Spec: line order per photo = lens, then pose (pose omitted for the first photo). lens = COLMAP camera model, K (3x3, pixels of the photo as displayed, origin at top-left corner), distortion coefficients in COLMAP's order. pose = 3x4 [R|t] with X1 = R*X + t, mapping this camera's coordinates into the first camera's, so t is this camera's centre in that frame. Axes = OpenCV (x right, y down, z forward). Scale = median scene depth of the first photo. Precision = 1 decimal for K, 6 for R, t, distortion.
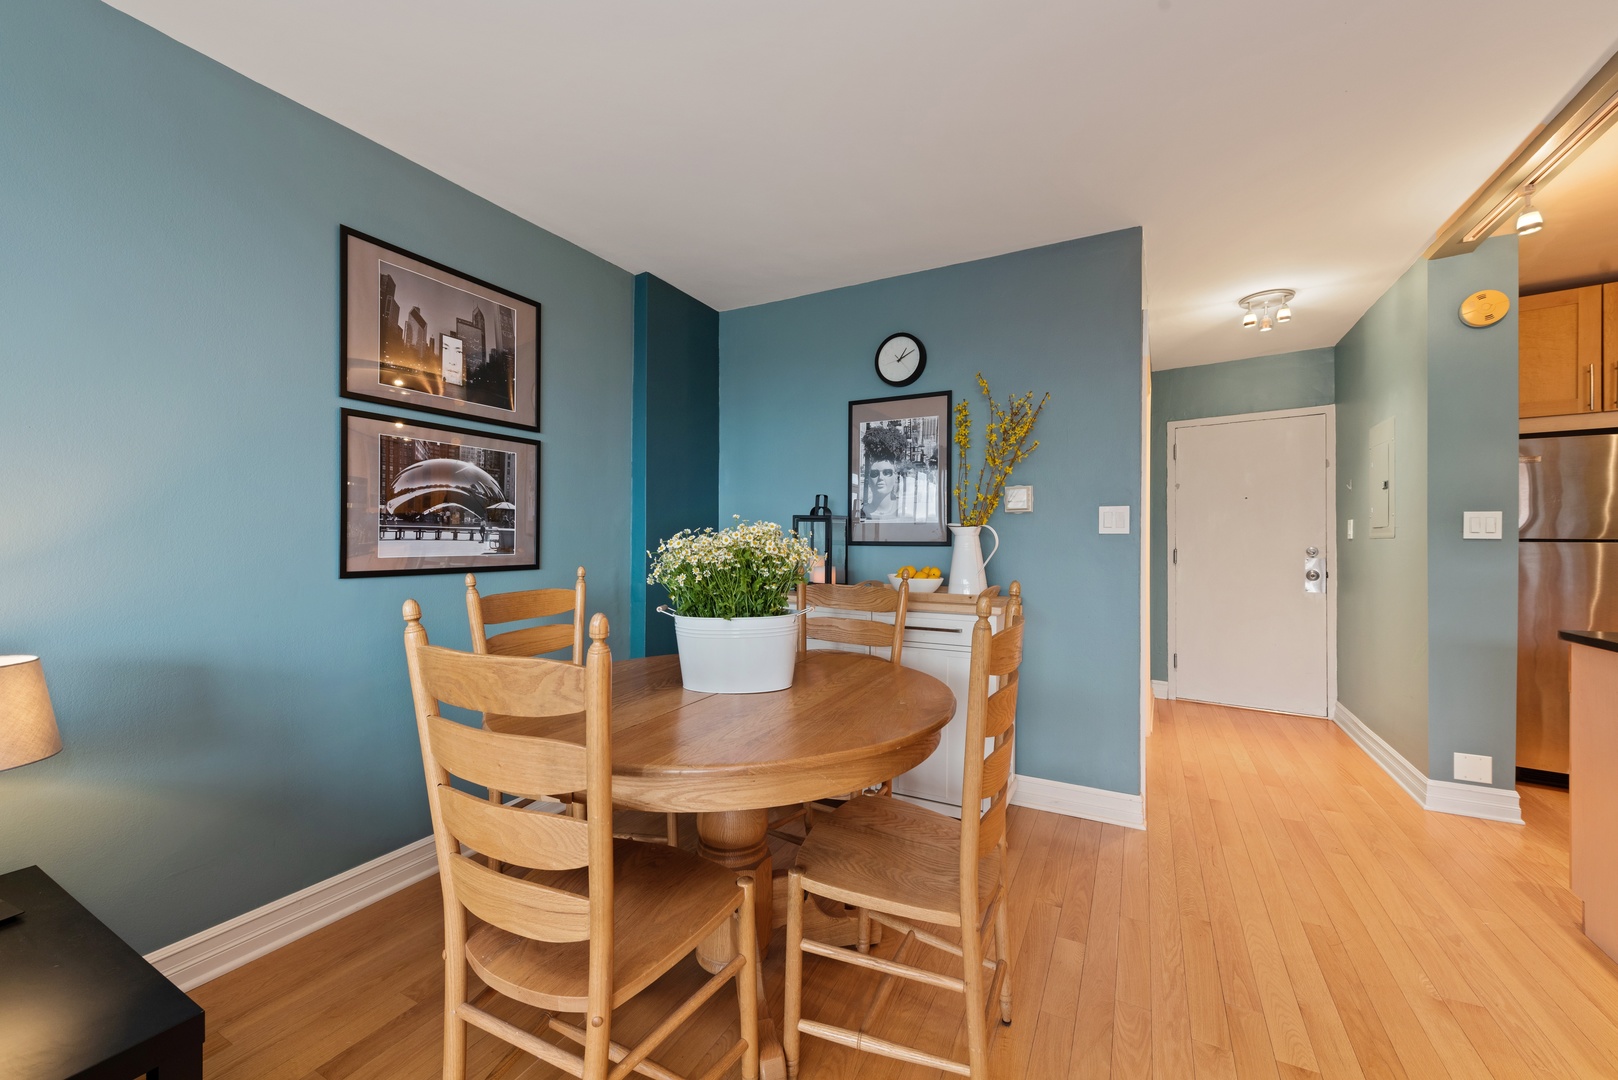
lens RADIAL K [[629.8, 0, 815.5], [0, 629.8, 539.5], [0, 0, 1]] dist [0.005859, -0.001131]
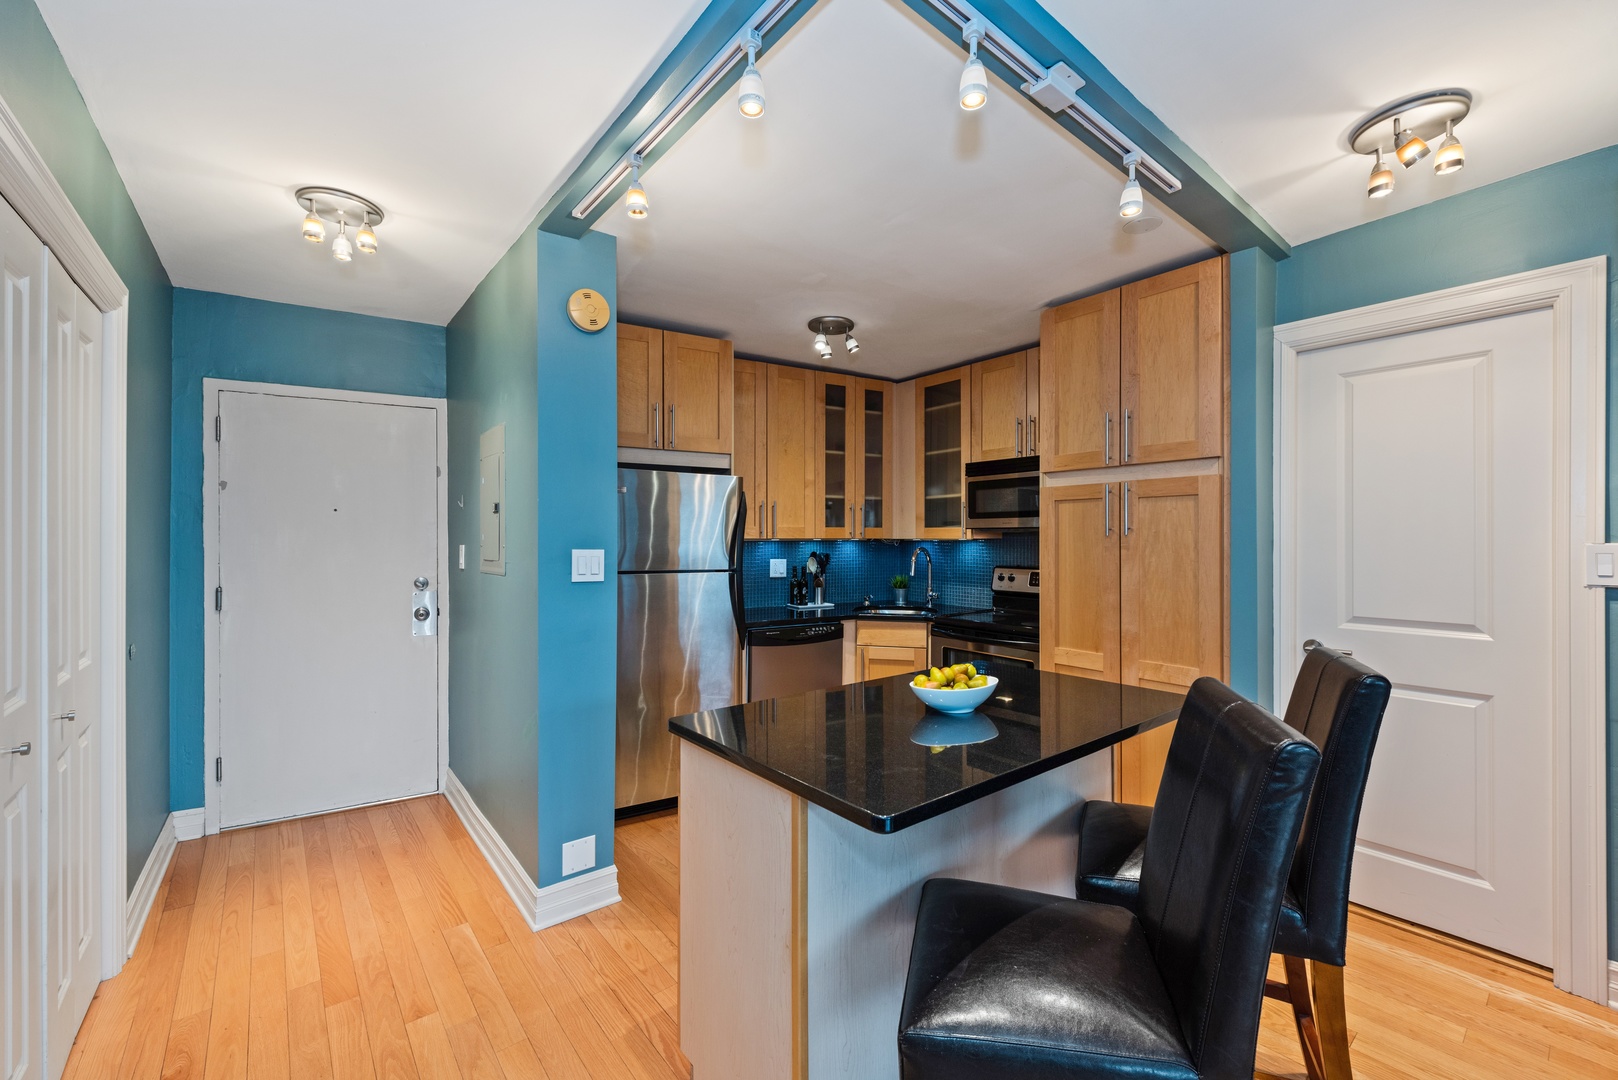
lens RADIAL K [[661.2, 0, 805.0], [0, 661.2, 537.1], [0, 0, 1]] dist [0.007992, -0.000914]
pose [[0.399154, -0.002128, 0.916882, 0.310194], [-0.001128, 0.999995, 0.002812, -0.055680], [-0.916883, -0.002157, 0.399149, 0.330345]]
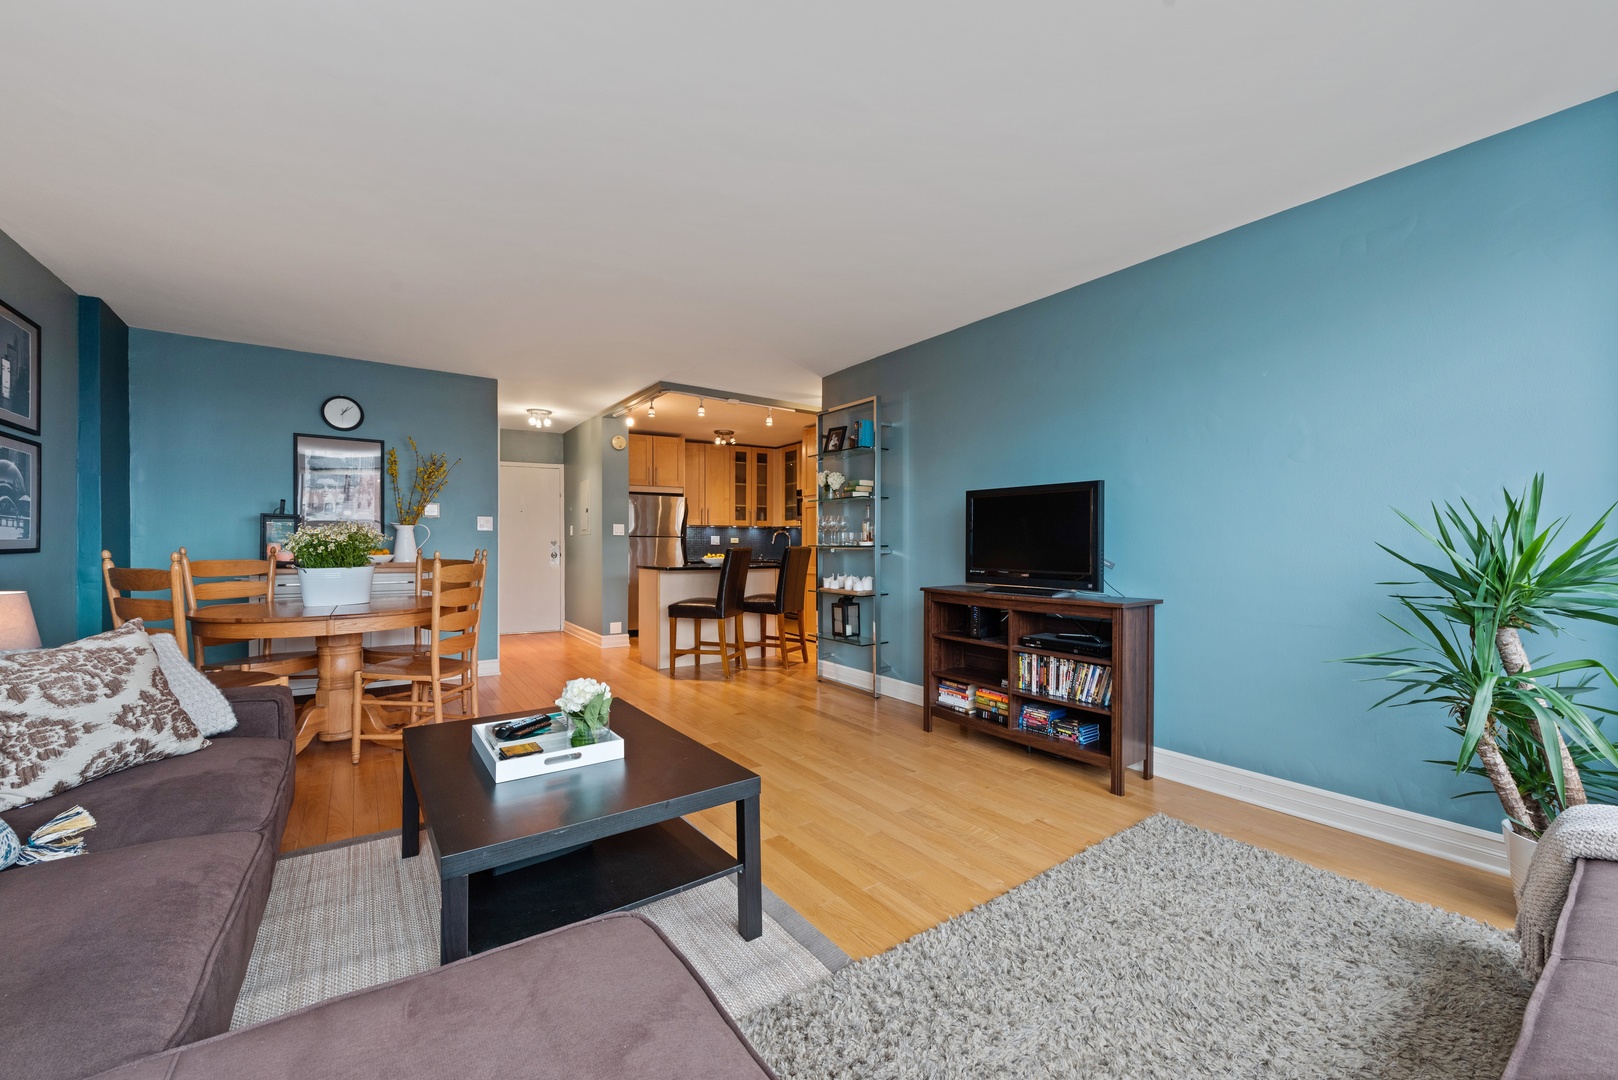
lens RADIAL K [[629.8, 0, 802.6], [0, 629.8, 546.1], [0, 0, 1]] dist [0.005859, -0.001131]
pose [[0.463708, -0.005025, 0.885974, -0.700060], [-0.004264, 0.999960, 0.007904, 0.017068], [-0.885978, -0.007443, 0.463668, -0.686638]]
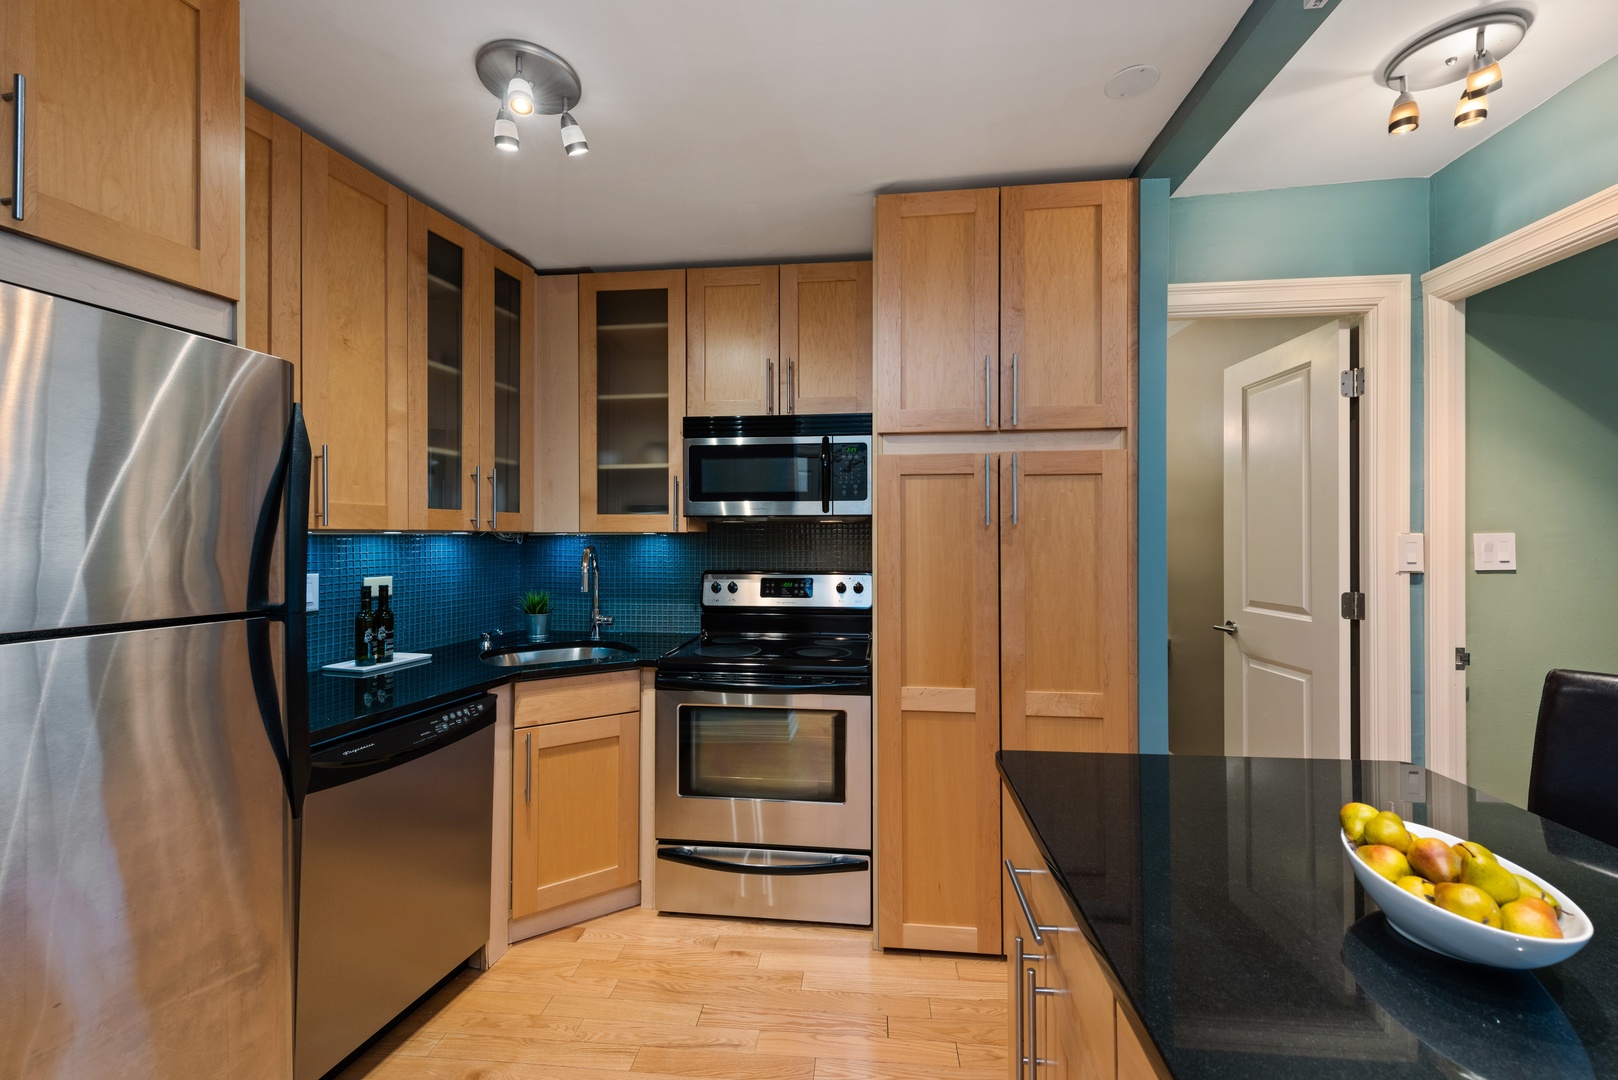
lens RADIAL K [[661.2, 0, 816.8], [0, 661.2, 537.4], [0, 0, 1]] dist [0.007992, -0.000914]
pose [[-0.381538, -0.004326, 0.924343, 0.769719], [-0.003159, 0.999989, 0.003377, -0.045328], [-0.924348, -0.001632, -0.381548, 0.724514]]
